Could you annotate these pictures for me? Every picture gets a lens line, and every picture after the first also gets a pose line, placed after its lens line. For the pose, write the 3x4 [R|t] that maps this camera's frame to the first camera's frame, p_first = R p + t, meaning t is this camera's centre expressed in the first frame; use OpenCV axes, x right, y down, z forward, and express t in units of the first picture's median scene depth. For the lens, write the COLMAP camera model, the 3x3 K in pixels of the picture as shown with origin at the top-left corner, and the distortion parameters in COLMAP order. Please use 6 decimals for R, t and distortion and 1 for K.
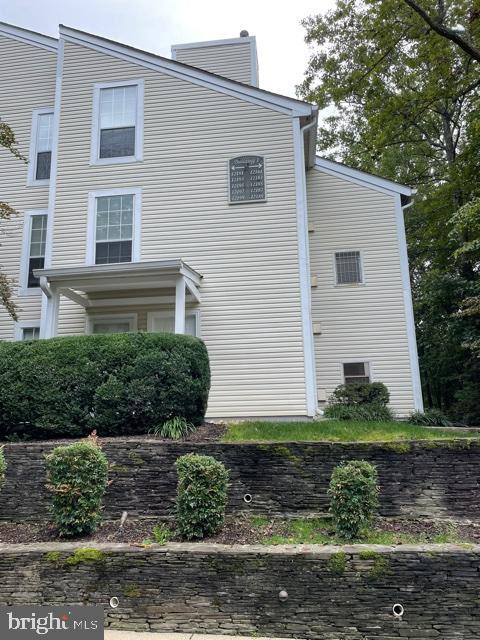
lens RADIAL K [[480.1, 0, 236.0], [0, 480.1, 317.0], [0, 0, 1]] dist [0.099110, -0.128418]
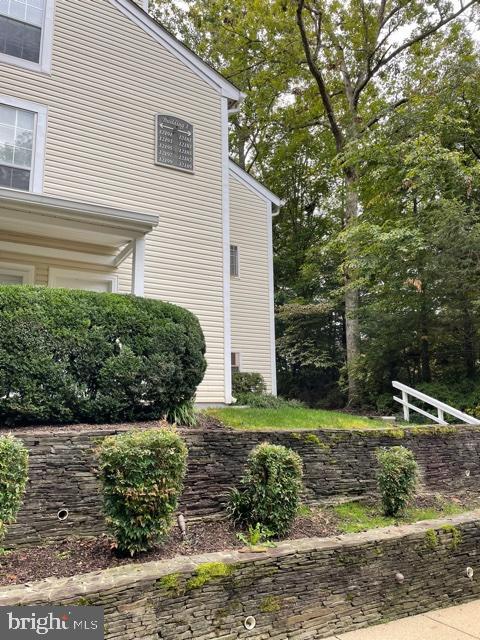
lens RADIAL K [[480.1, 0, 236.0], [0, 480.1, 317.0], [0, 0, 1]] dist [0.099110, -0.128418]
pose [[0.814207, 0.127598, 0.566380, -0.703402], [-0.140713, 0.989834, -0.020713, 0.081012], [-0.563265, -0.062833, 0.823884, 0.320167]]
